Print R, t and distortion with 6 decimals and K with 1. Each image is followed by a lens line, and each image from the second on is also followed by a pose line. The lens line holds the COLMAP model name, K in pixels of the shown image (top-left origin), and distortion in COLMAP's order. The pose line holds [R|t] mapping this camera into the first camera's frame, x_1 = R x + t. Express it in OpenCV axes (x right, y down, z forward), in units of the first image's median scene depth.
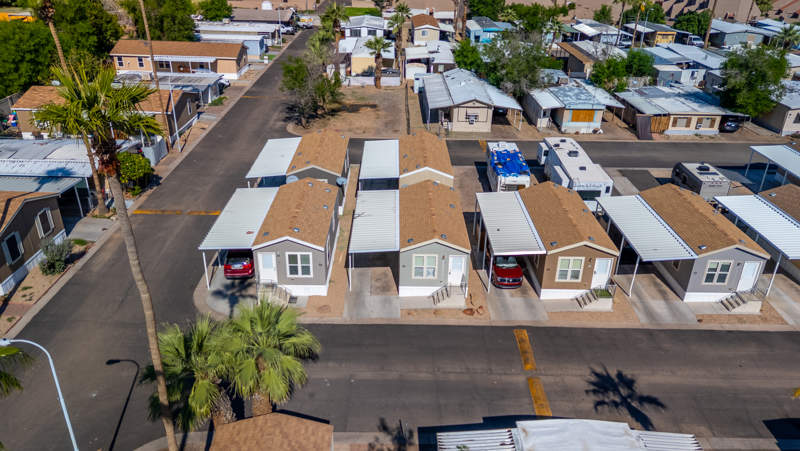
lens RADIAL K [[586.2, 0, 401.5], [0, 586.2, 223.0], [0, 0, 1]] dist [0.090831, -0.100822]
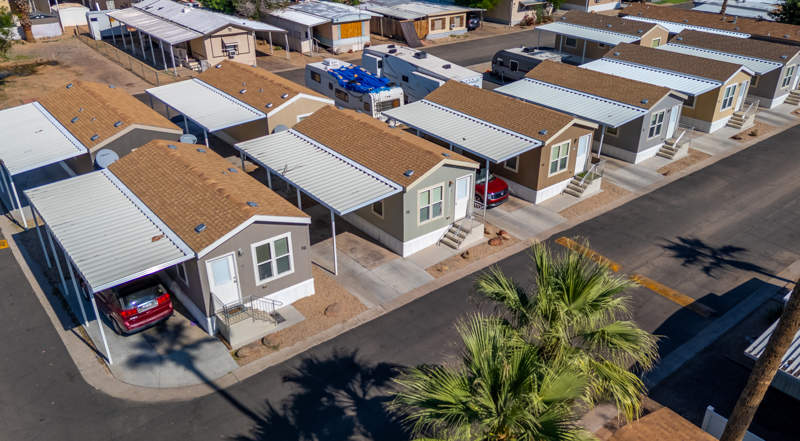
lens RADIAL K [[625.9, 0, 428.1], [0, 625.9, 230.8], [0, 0, 1]] dist [0.089513, -0.094097]
pose [[0.768272, -0.309378, 0.560396, -0.265905], [0.278786, 0.949776, 0.142143, -0.003067], [-0.576227, 0.047026, 0.815936, 0.244233]]
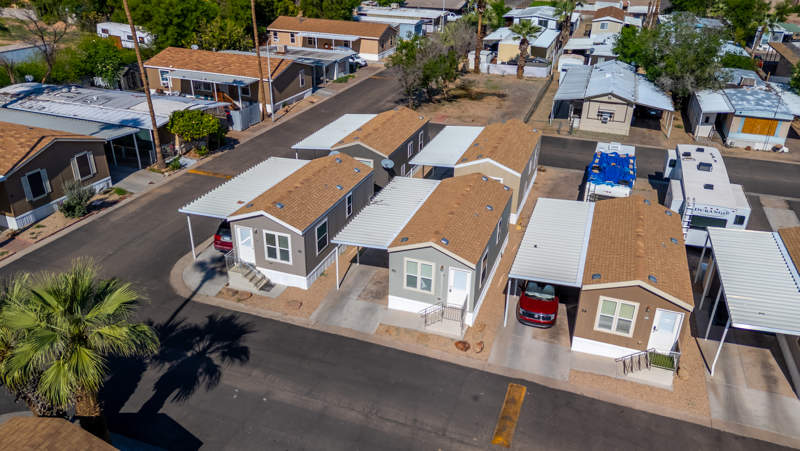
lens RADIAL K [[586.2, 0, 401.5], [0, 586.2, 223.0], [0, 0, 1]] dist [0.090831, -0.100822]
pose [[0.938358, 0.149244, -0.311785, 0.163971], [-0.151364, 0.988323, 0.017536, -0.003358], [0.310761, 0.030738, 0.949991, 0.164698]]
